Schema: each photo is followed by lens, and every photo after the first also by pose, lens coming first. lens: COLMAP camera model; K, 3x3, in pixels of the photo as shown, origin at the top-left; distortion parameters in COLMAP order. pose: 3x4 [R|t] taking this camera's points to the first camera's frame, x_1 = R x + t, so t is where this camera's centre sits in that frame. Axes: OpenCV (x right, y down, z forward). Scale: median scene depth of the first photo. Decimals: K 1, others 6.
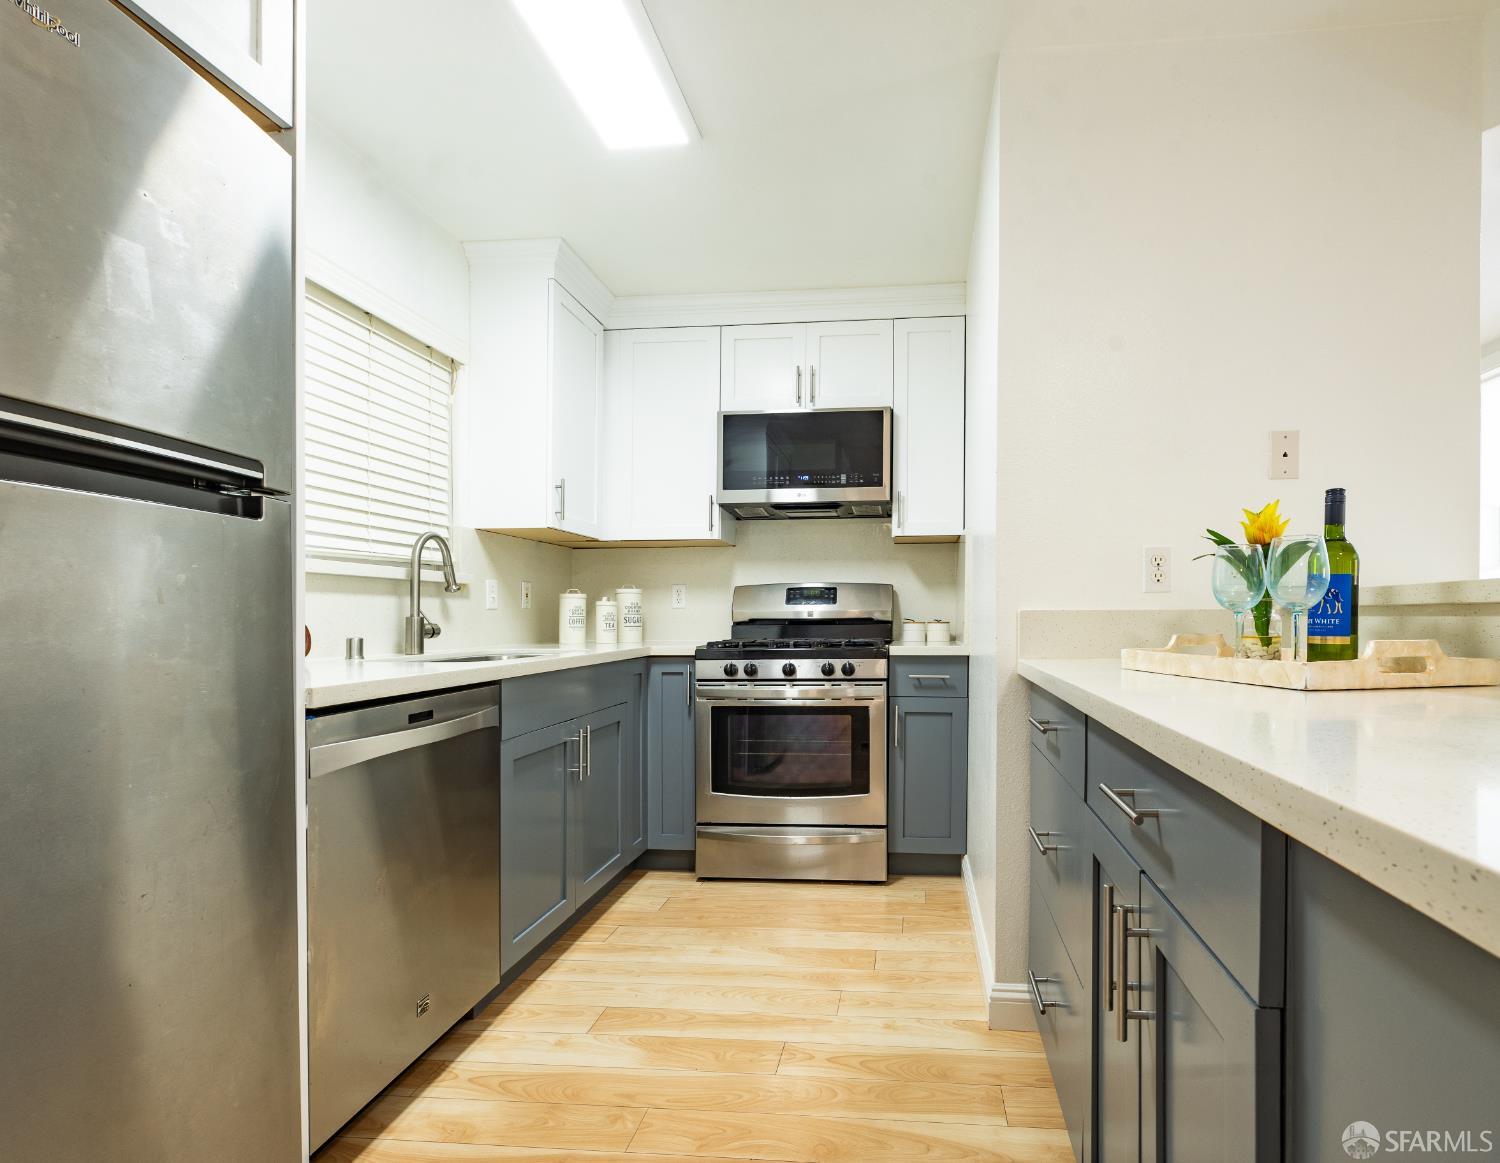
lens RADIAL K [[722.7, 0, 819.7], [0, 722.7, 610.9], [0, 0, 1]] dist [-0.014115, 0.003044]
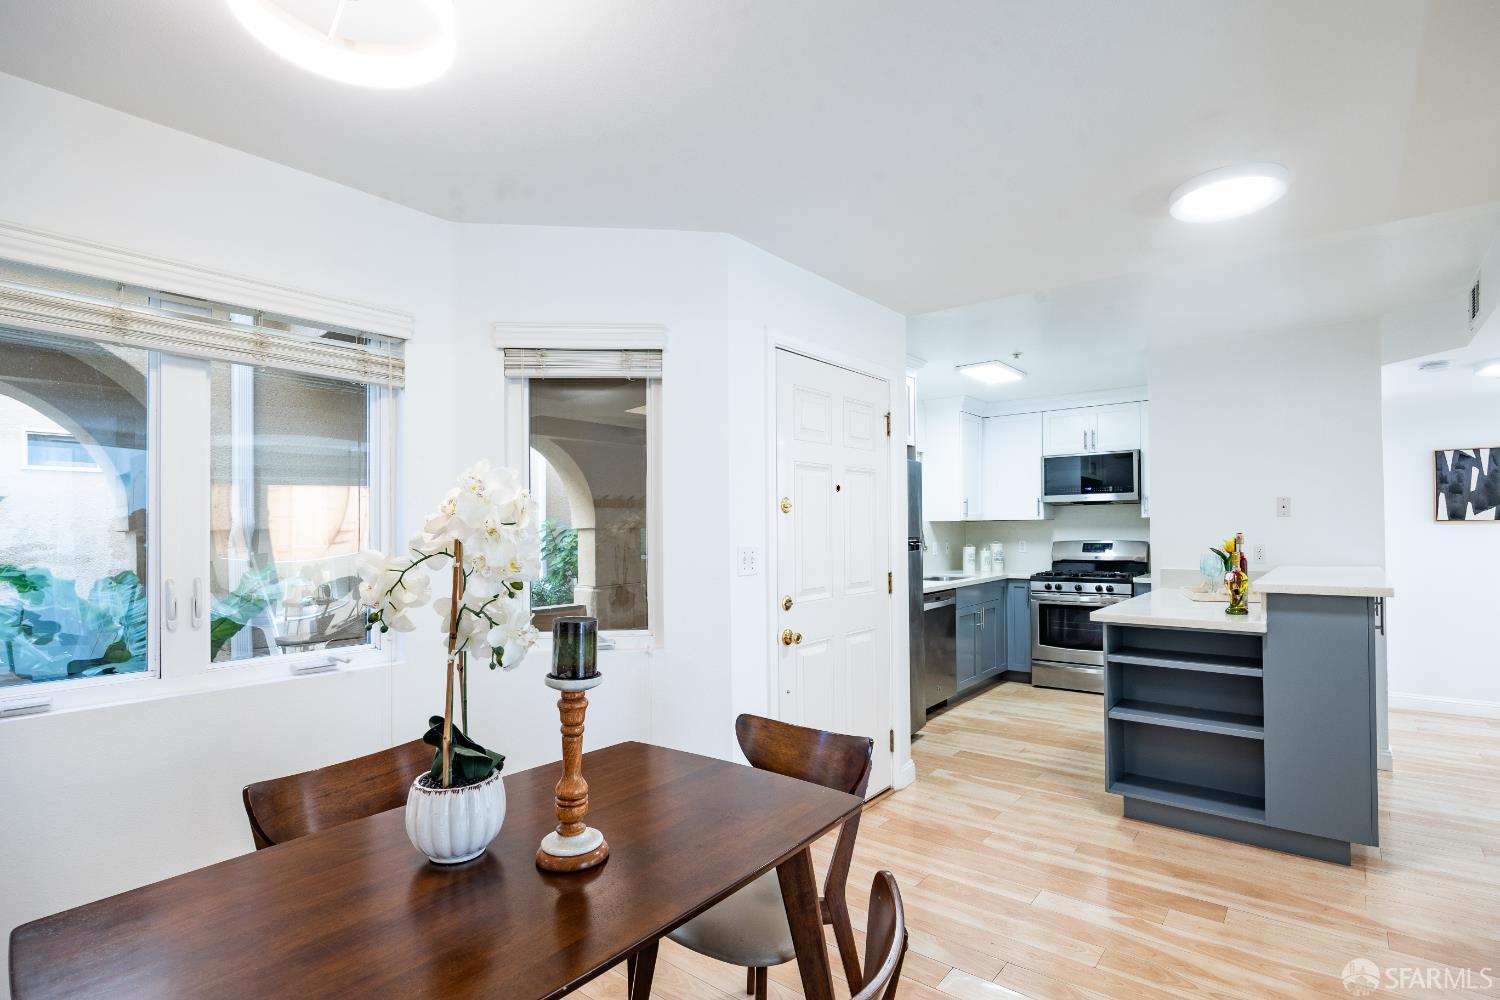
lens RADIAL K [[736.3, 0, 773.0], [0, 736.3, 522.2], [0, 0, 1]] dist [-0.000083, 0.000820]
pose [[0.863832, -0.005019, -0.503755, 0.286252], [0.008448, 0.999954, 0.004523, -0.131184], [0.503709, -0.008163, 0.863835, -1.342029]]
